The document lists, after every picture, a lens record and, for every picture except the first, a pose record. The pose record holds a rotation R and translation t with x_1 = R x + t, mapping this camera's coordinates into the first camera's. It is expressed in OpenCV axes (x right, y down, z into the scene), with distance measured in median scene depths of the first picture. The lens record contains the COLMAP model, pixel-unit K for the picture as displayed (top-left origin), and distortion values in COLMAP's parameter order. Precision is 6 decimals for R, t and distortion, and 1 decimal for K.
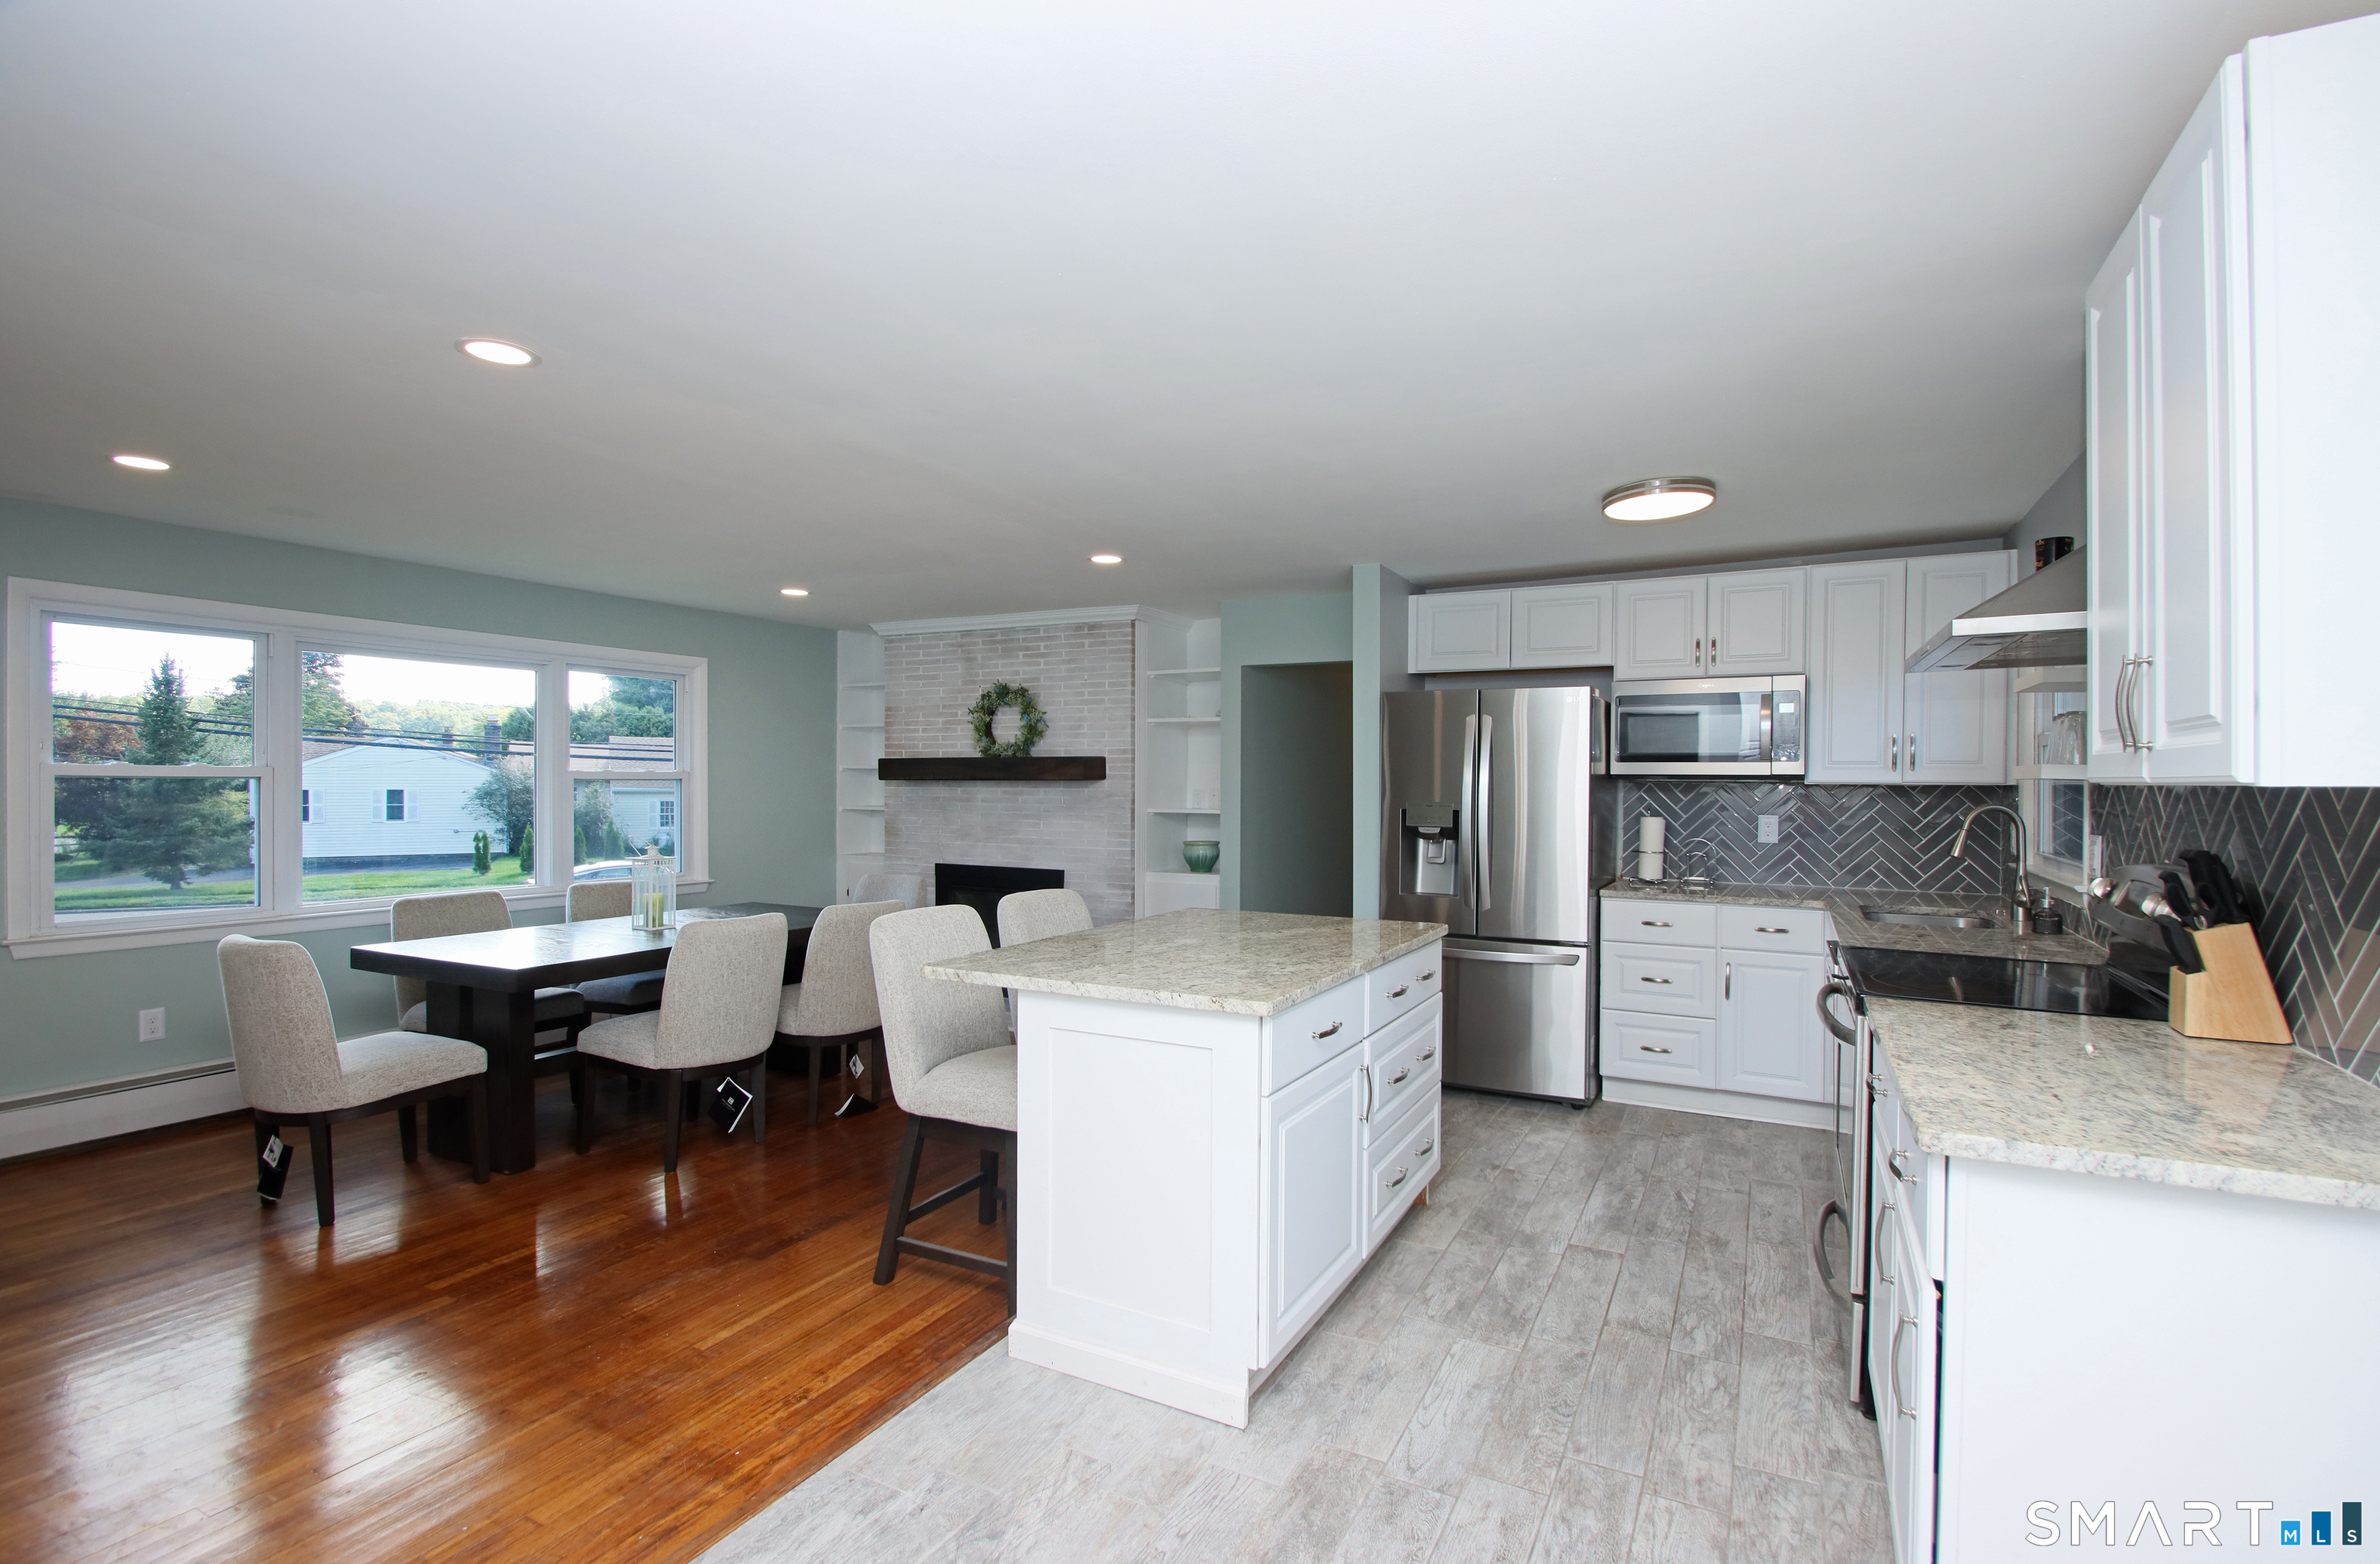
lens RADIAL K [[1118.3, 0, 1201.0], [0, 1118.3, 776.8], [0, 0, 1]] dist [0.018261, -0.016201]
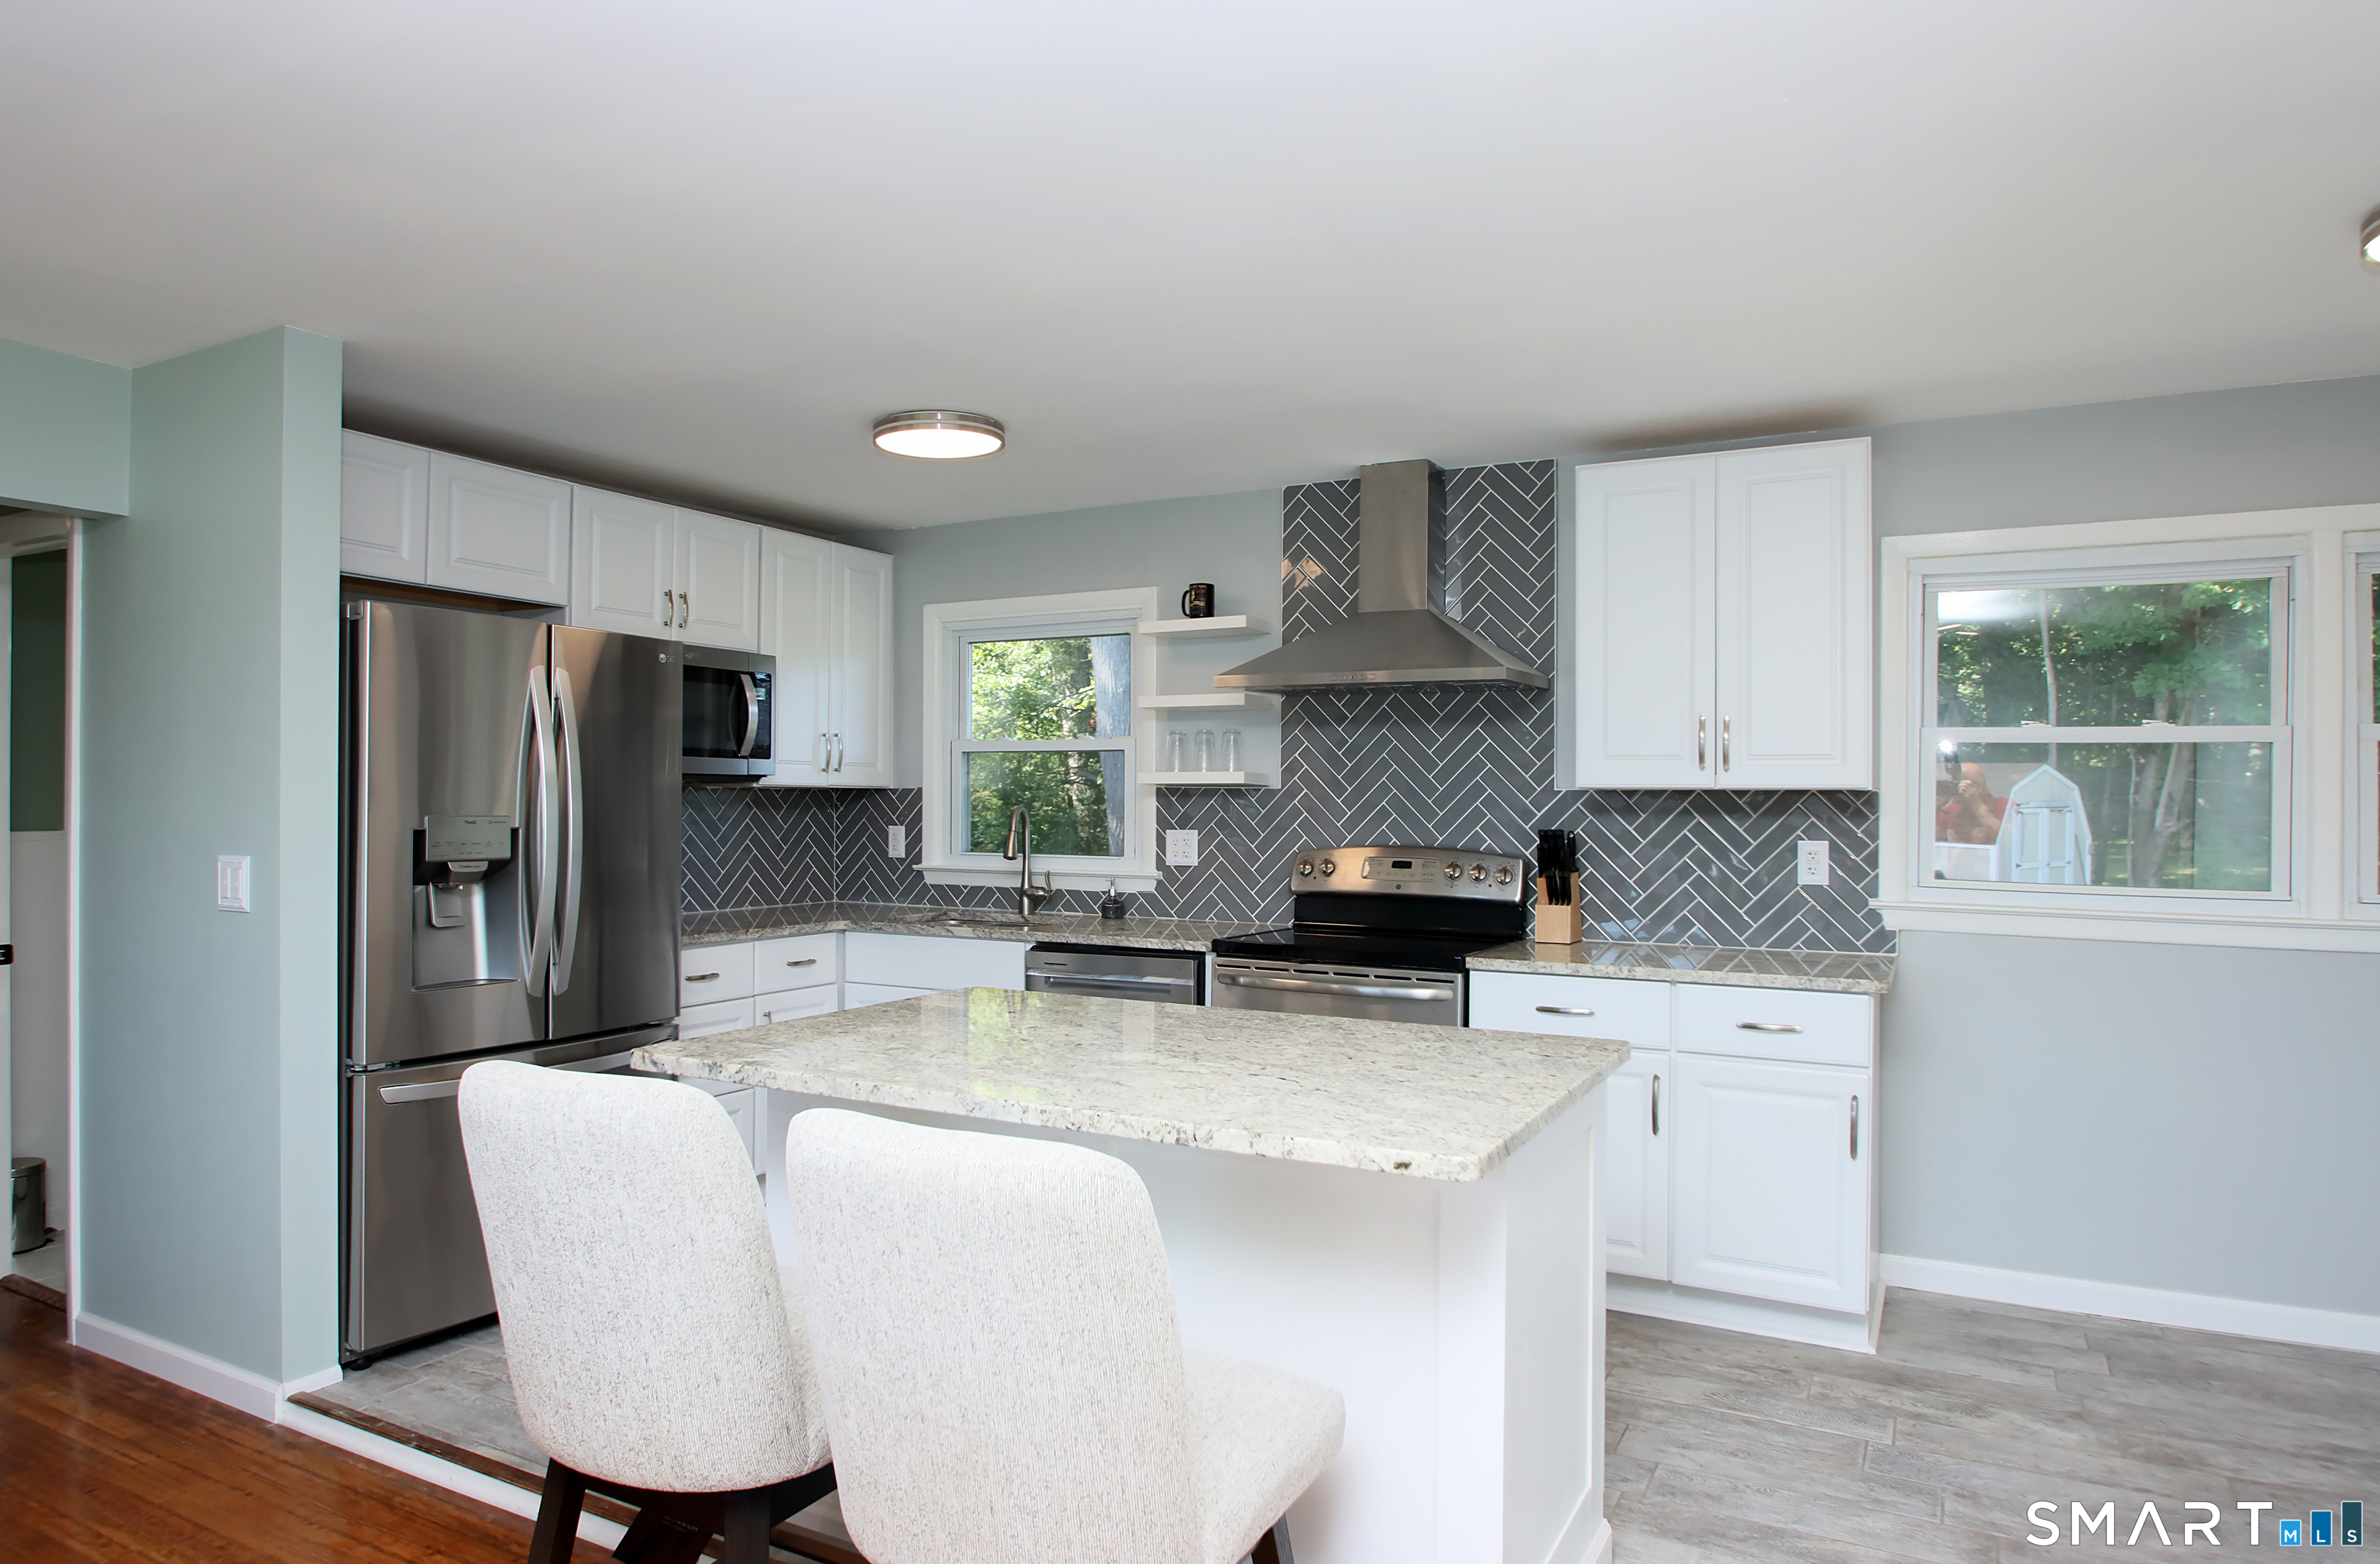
lens RADIAL K [[1415.3, 0, 1209.5], [0, 1415.3, 792.1], [0, 0, 1]] dist [-0.006432, -0.000219]
pose [[-0.003246, 0.001332, 0.999994, -0.374986], [-0.009943, 0.999950, -0.001364, 0.006323], [-0.999945, -0.009947, -0.003233, 0.489938]]
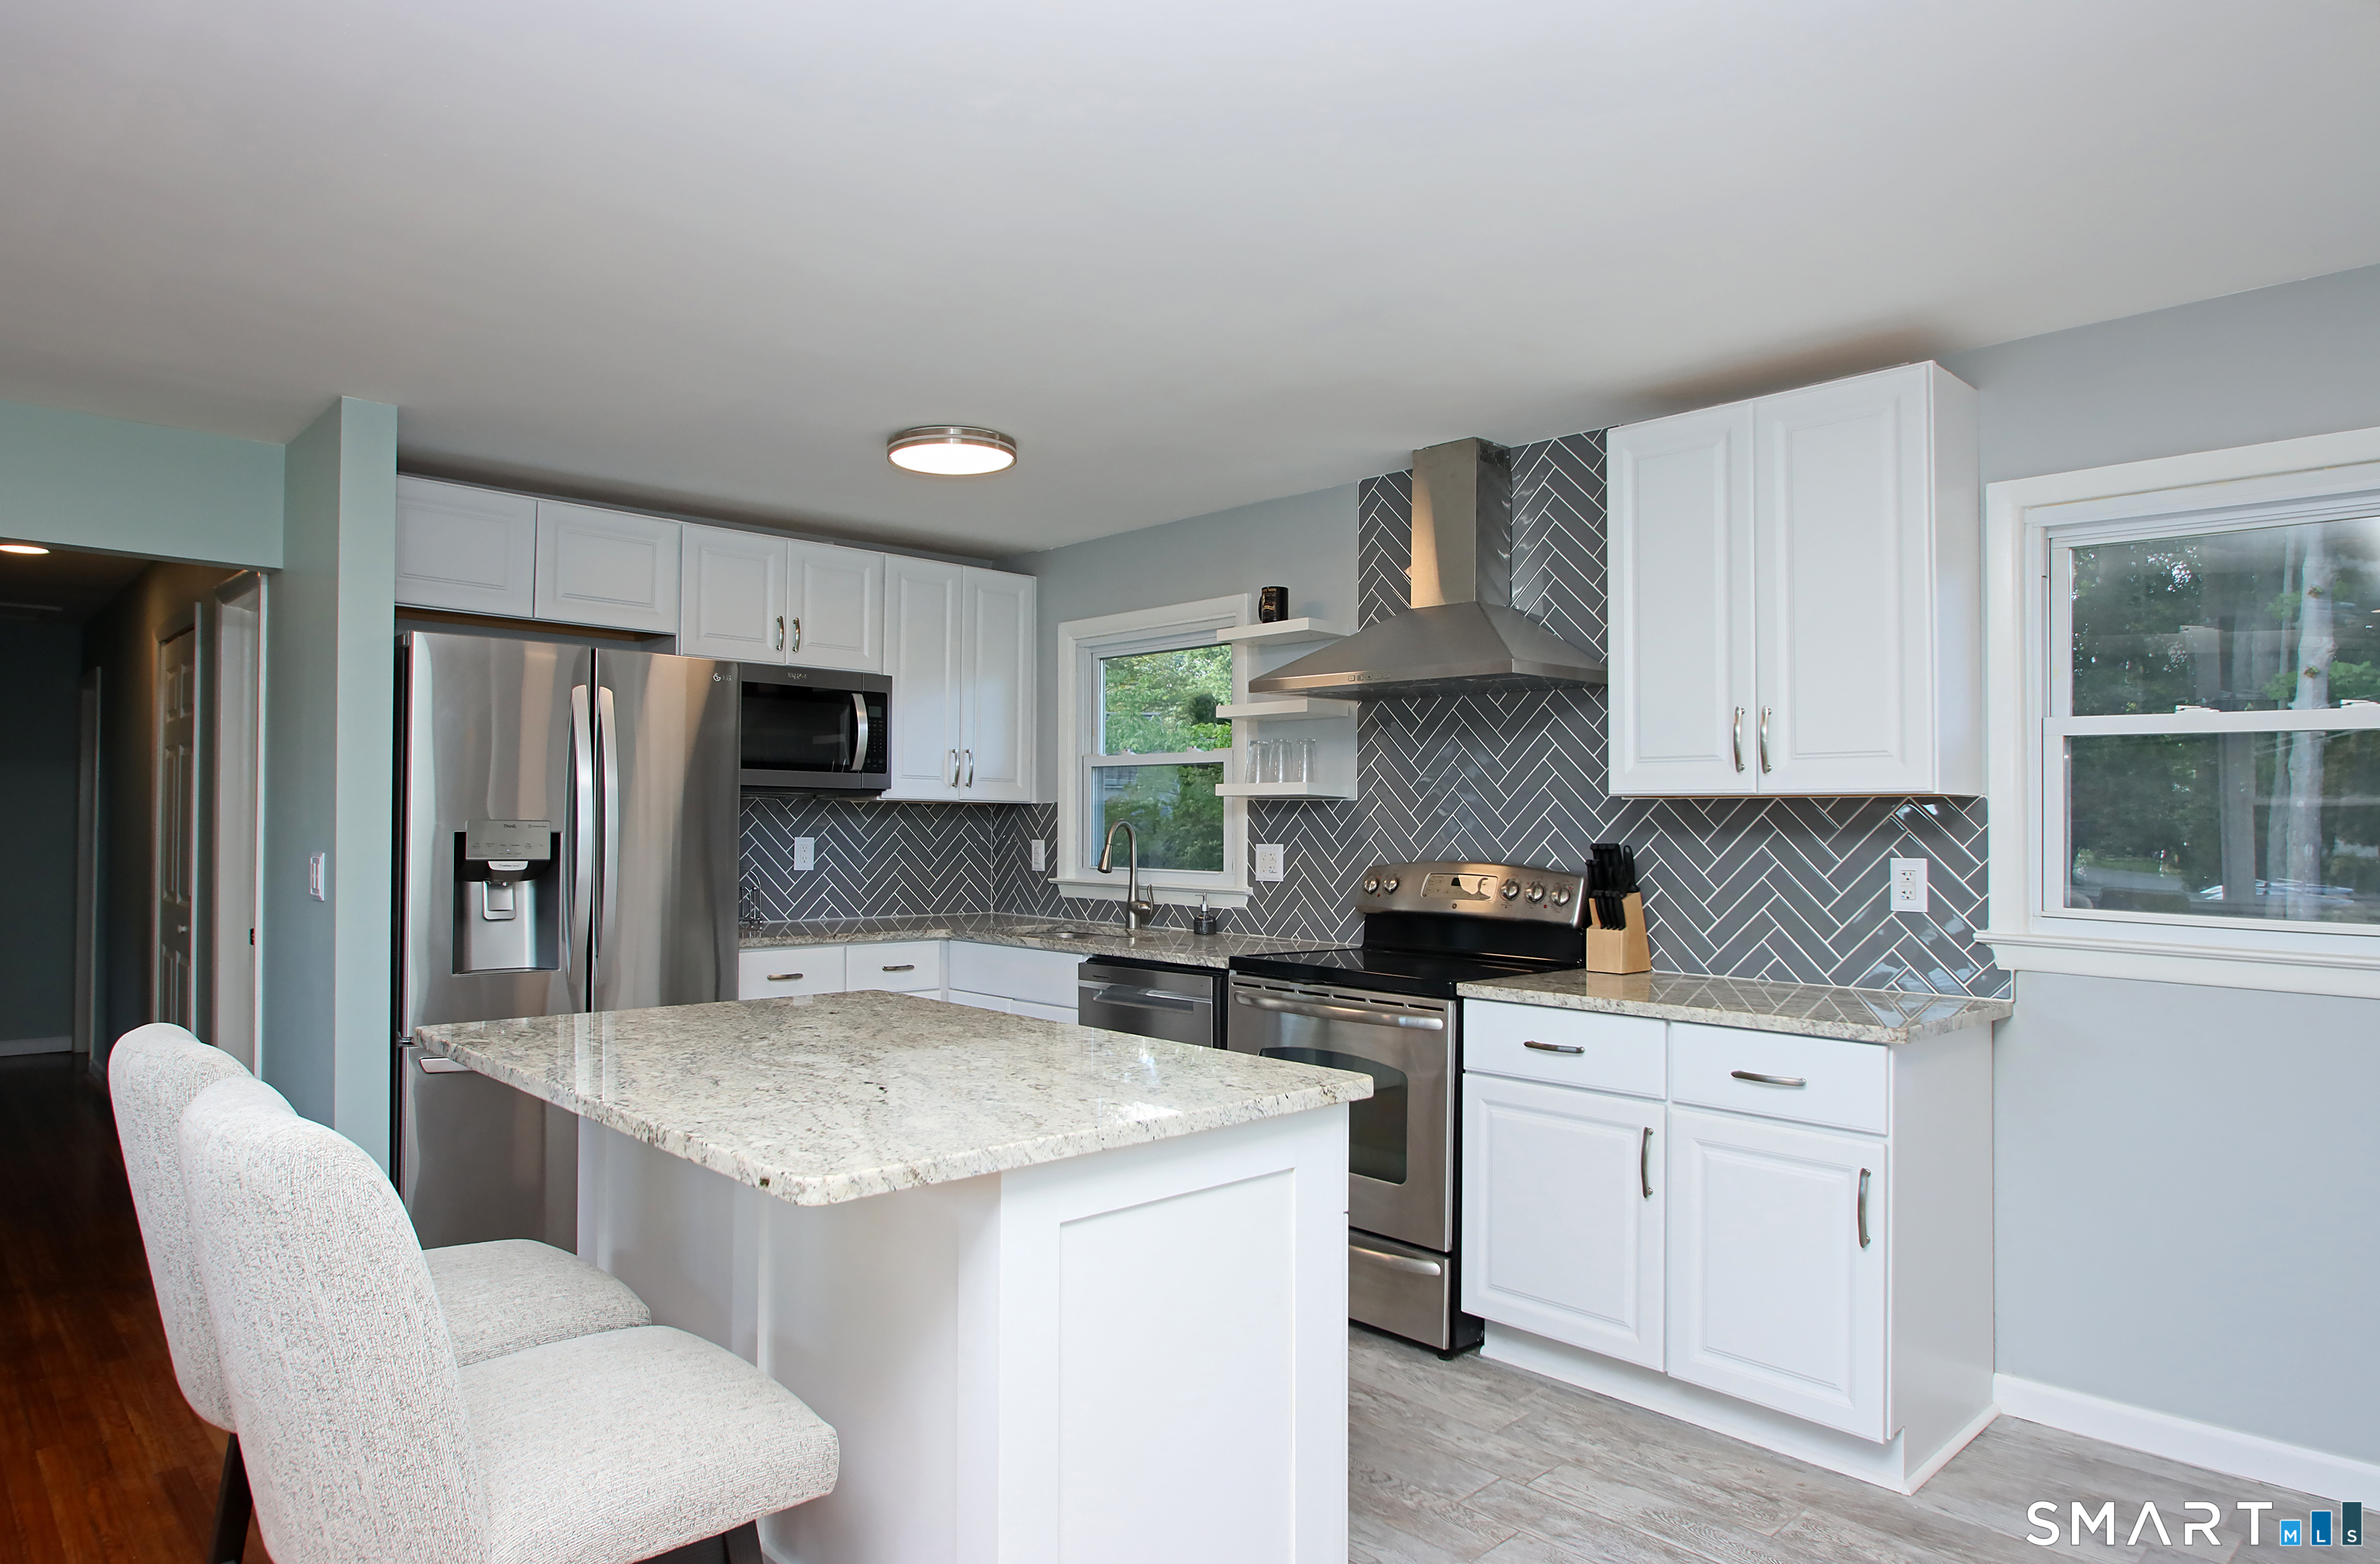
lens RADIAL K [[1415.3, 0, 1209.5], [0, 1415.3, 792.1], [0, 0, 1]] dist [-0.006432, -0.000219]
pose [[0.306217, 0.020201, 0.951748, -0.318169], [-0.011577, 0.999780, -0.017495, 0.012216], [-0.951891, -0.005661, 0.306383, 0.304737]]
